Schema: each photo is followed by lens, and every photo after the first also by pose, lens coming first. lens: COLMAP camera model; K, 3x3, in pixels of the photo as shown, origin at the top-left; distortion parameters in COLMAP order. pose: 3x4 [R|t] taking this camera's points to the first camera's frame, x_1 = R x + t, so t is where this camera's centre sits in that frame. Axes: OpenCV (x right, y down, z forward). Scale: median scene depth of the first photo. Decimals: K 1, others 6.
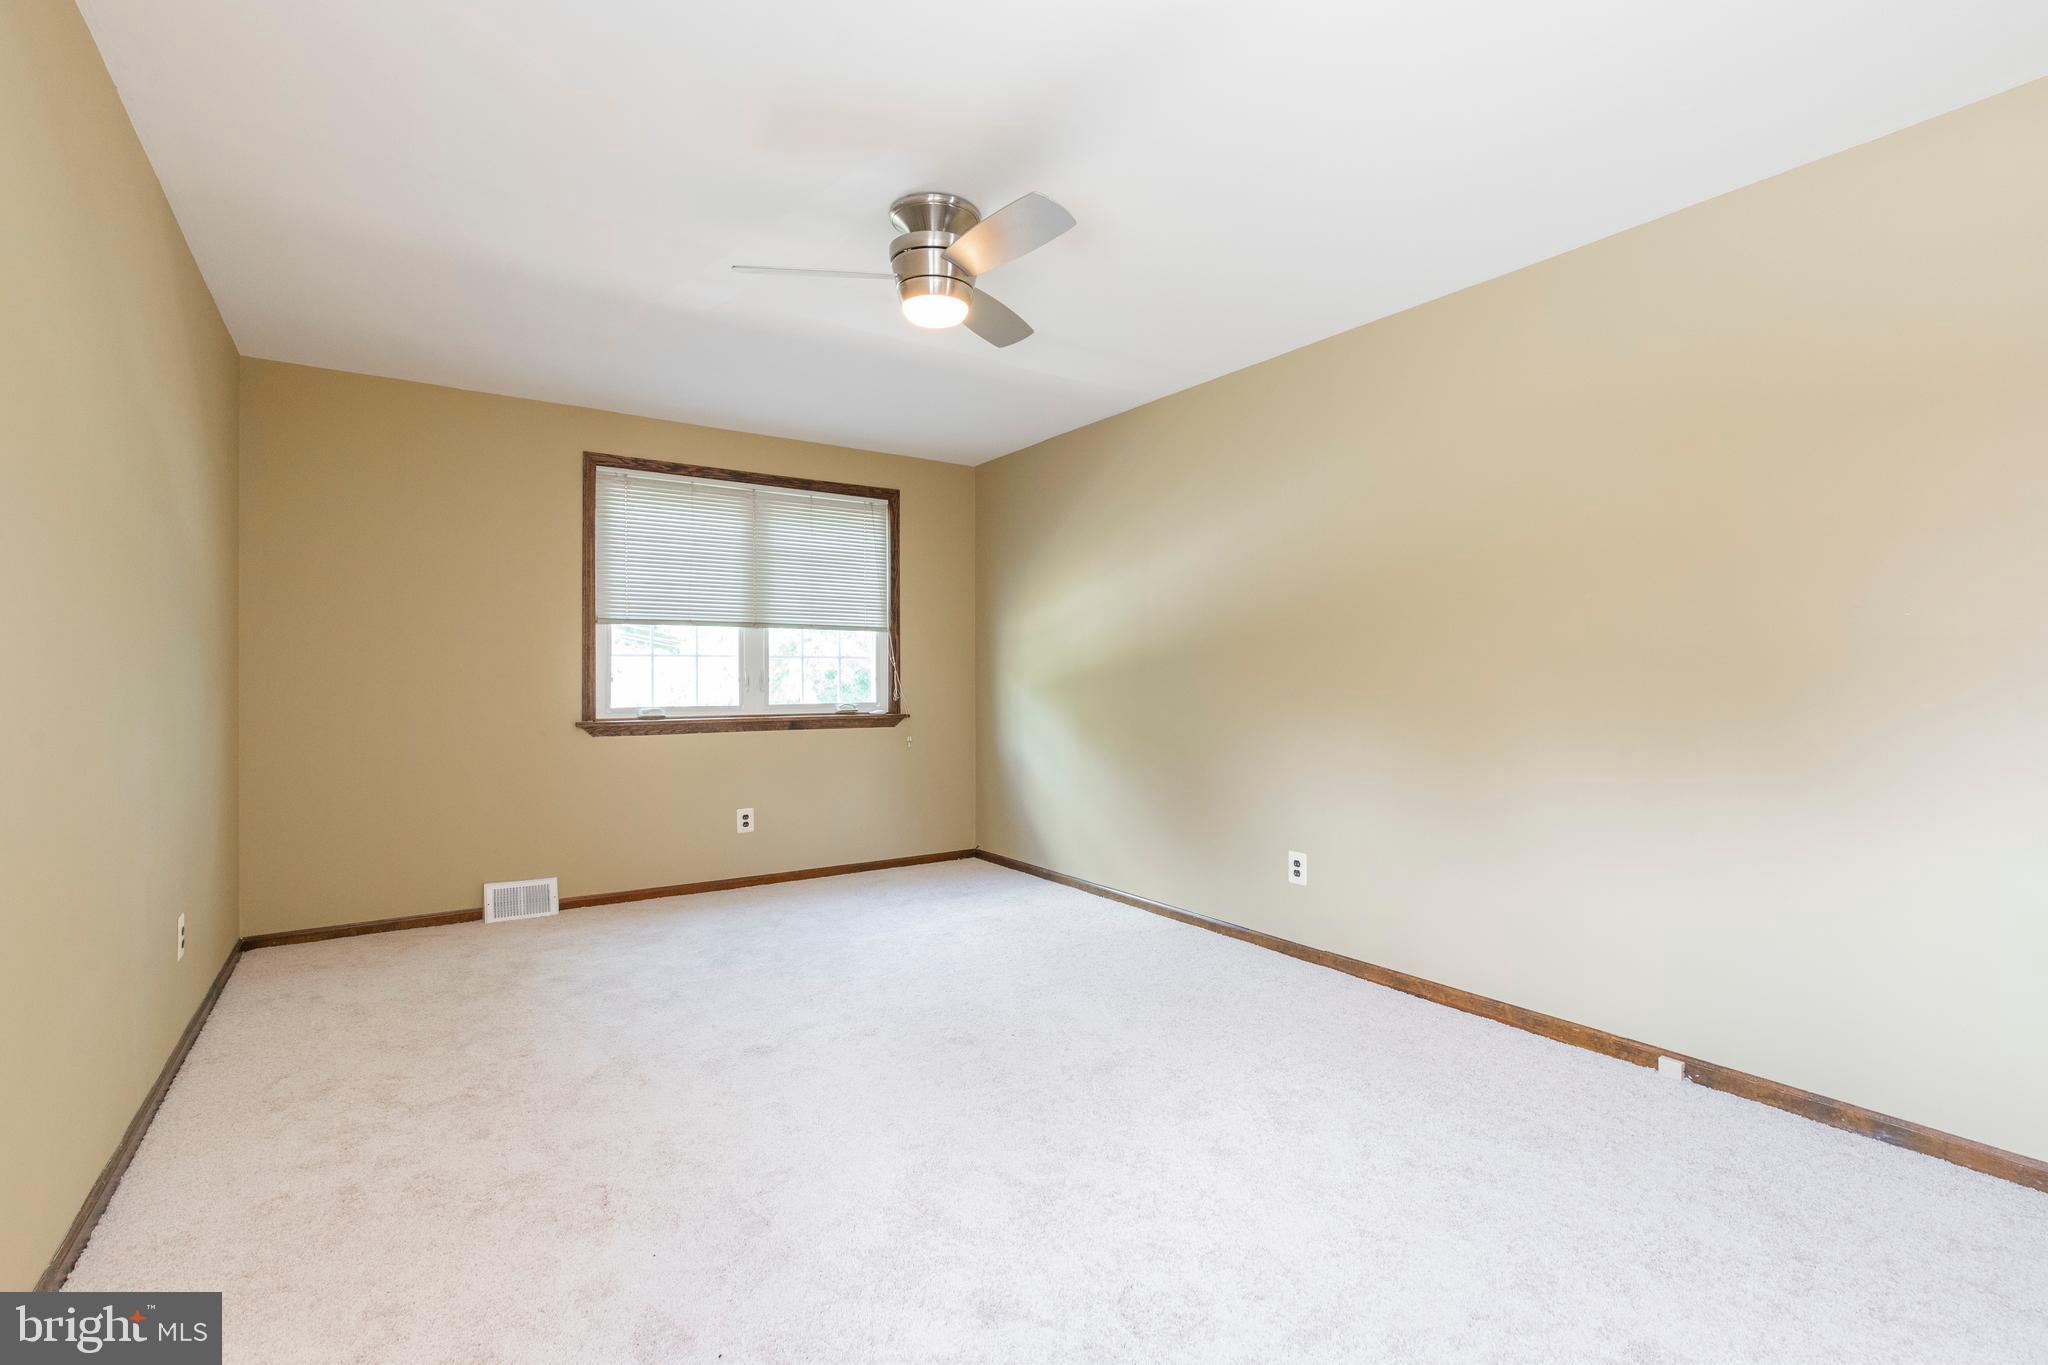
lens RADIAL K [[933.0, 0, 1024.0], [0, 933.0, 682.5], [0, 0, 1]] dist [0.000446, -0.000252]
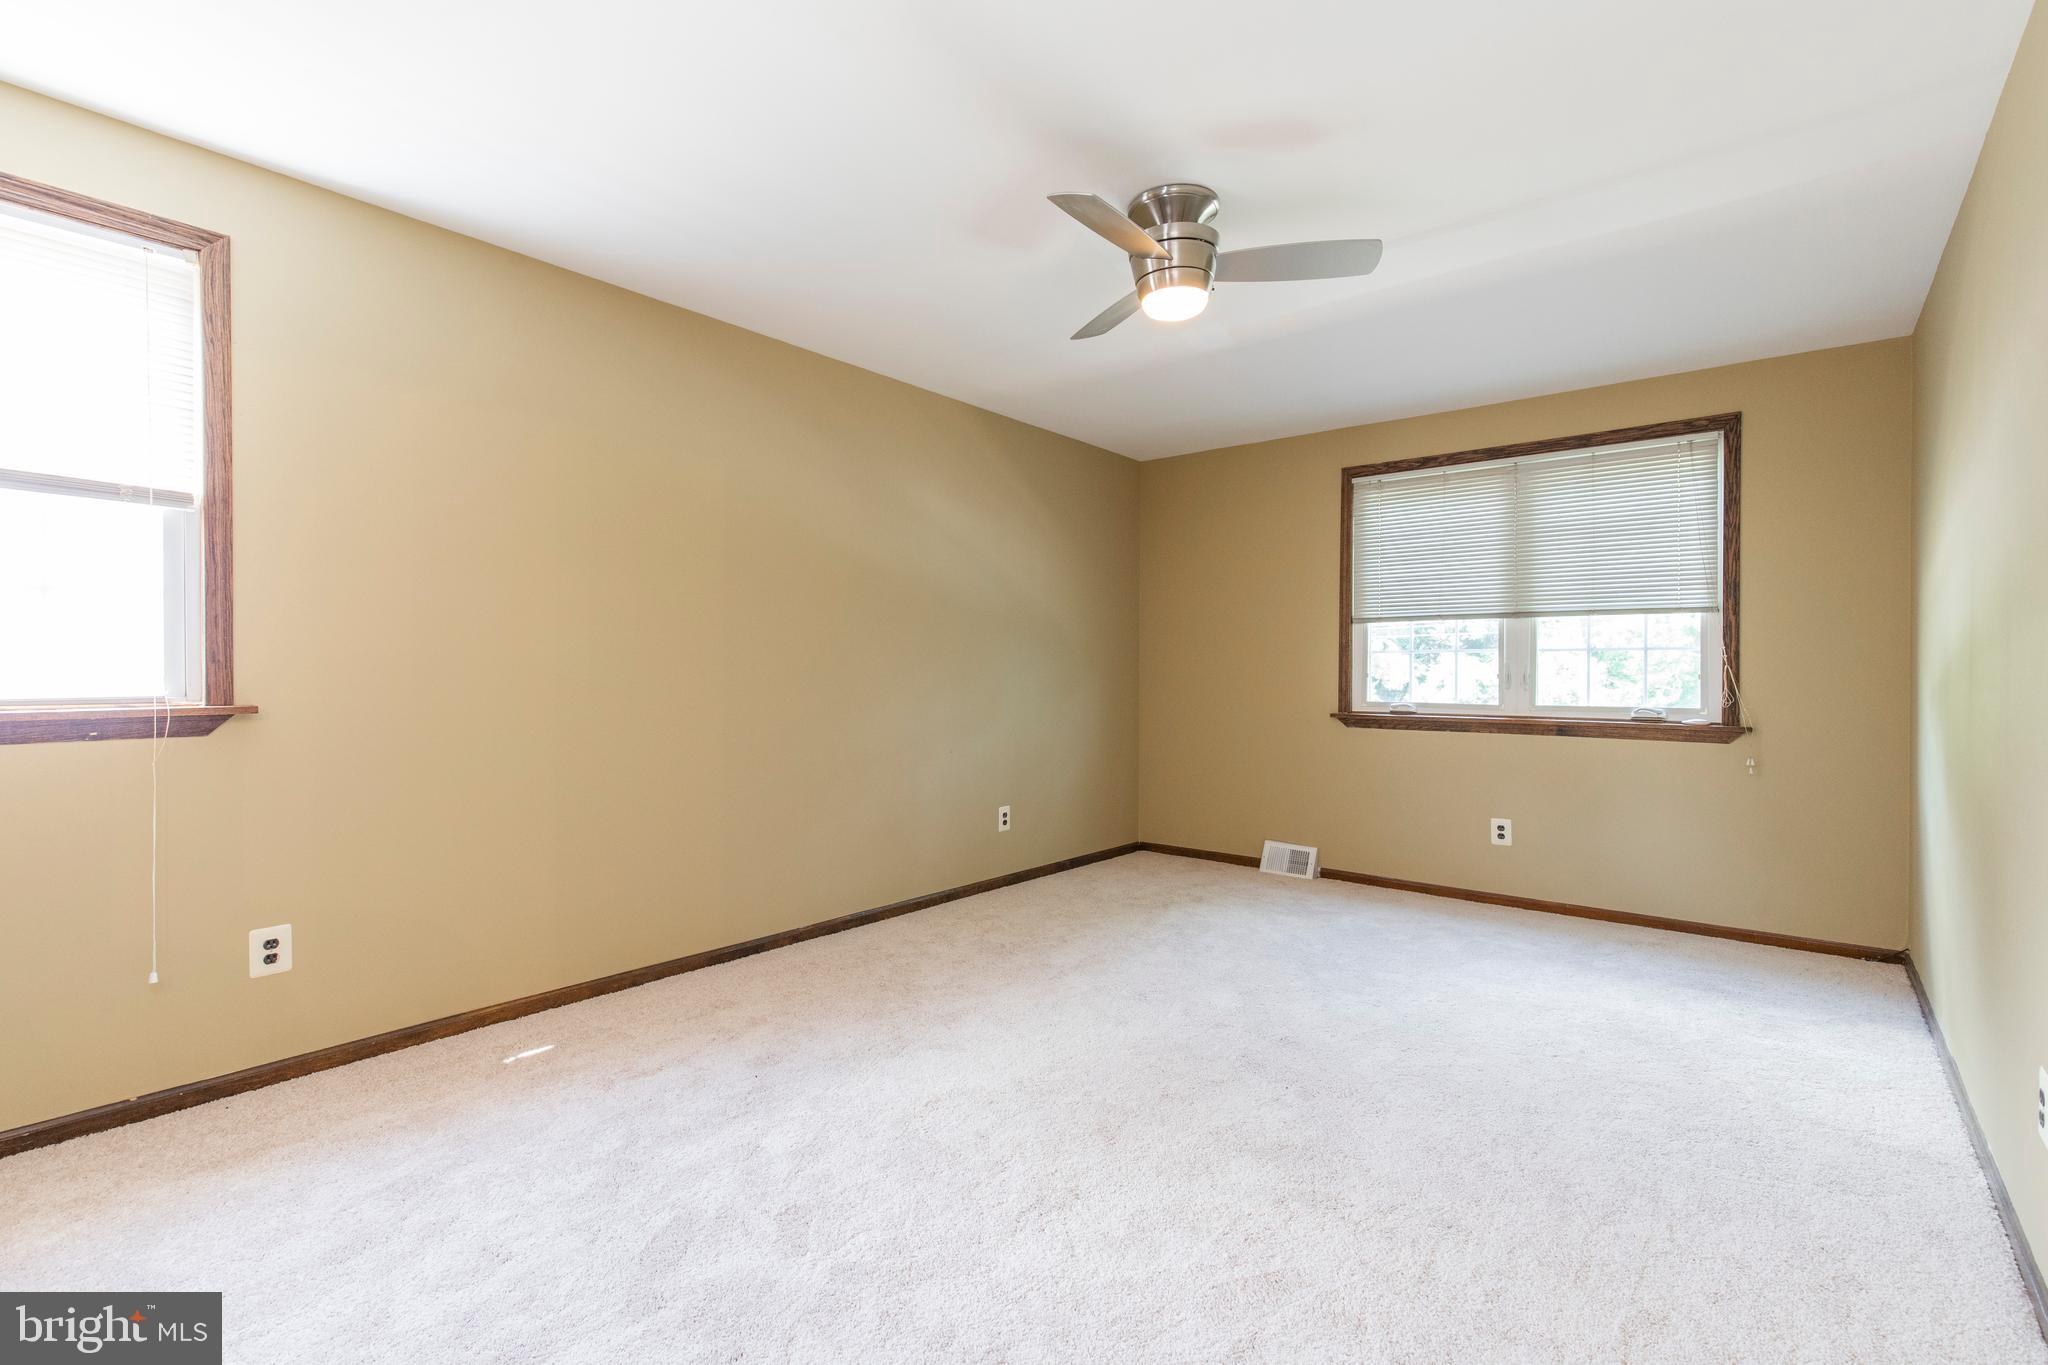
lens RADIAL K [[928.3, 0, 1035.7], [0, 928.3, 682.8], [0, 0, 1]] dist [-0.000099, -0.000384]
pose [[0.279851, 0.014629, -0.959932, 0.452879], [-0.010098, 0.999873, 0.012294, -0.003404], [0.959990, 0.006253, 0.279963, 0.324336]]
